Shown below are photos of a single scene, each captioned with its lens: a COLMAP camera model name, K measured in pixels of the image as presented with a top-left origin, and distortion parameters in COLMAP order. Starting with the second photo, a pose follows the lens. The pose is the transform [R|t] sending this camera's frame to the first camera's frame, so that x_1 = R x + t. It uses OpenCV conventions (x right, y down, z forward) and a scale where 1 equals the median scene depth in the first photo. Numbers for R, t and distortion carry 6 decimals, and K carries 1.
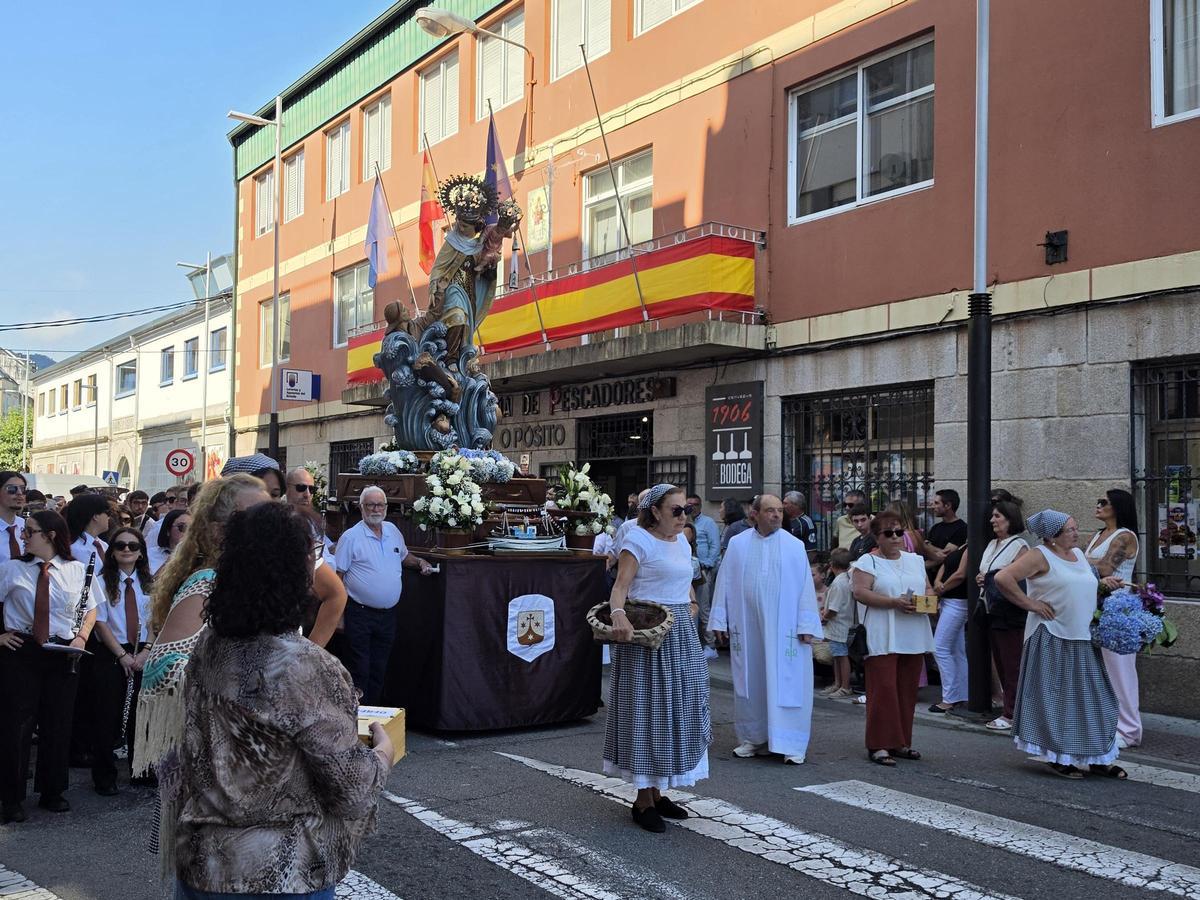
lens RADIAL K [[1285.0, 0, 574.1], [0, 1285.0, 512.8], [0, 0, 1]] dist [0.033566, 0.000000]
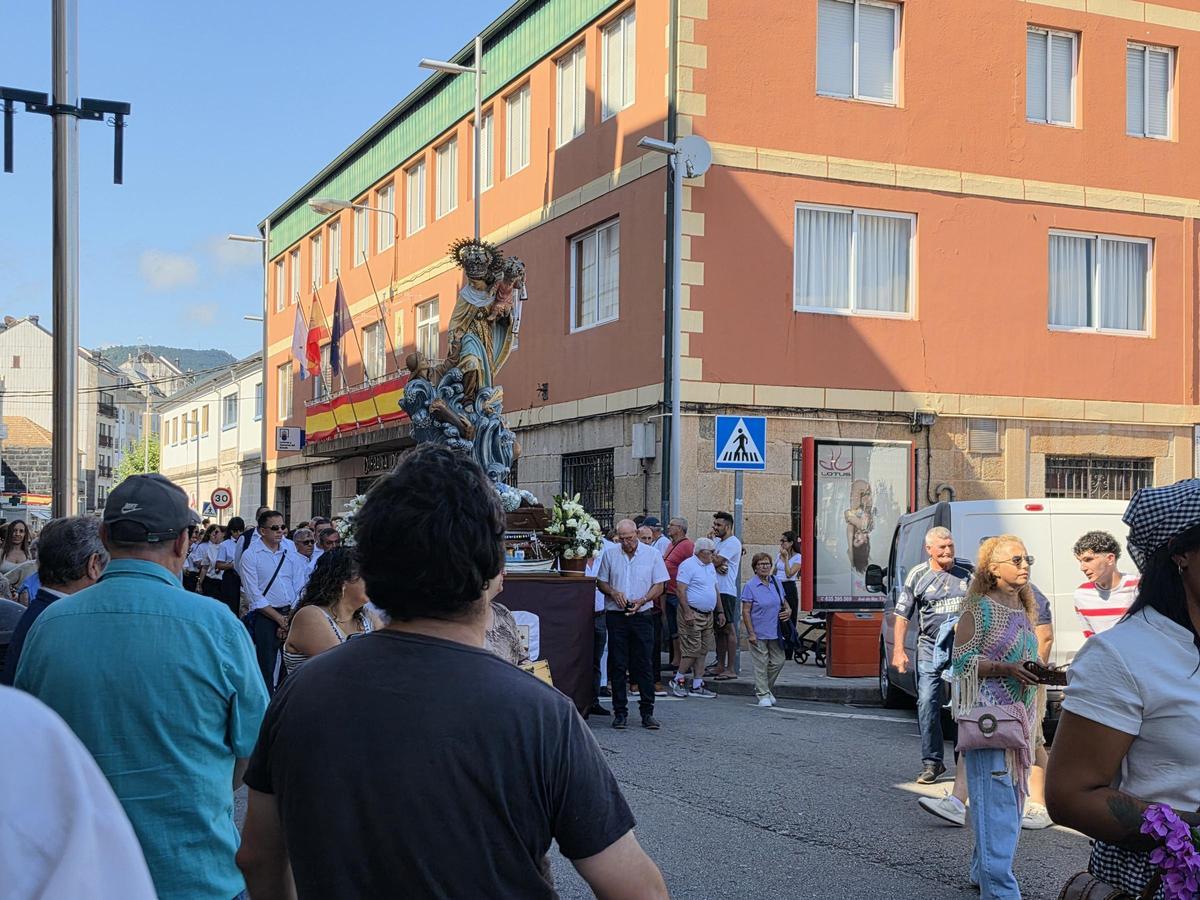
lens RADIAL K [[1658.6, 0, 580.2], [0, 1658.6, 503.4], [0, 0, 1]] dist [0.043758, 0.000000]
pose [[0.984866, -0.013109, -0.172821, 0.255002], [0.009233, 0.999688, -0.023208, 0.002913], [0.173072, 0.021261, 0.984680, -0.404884]]
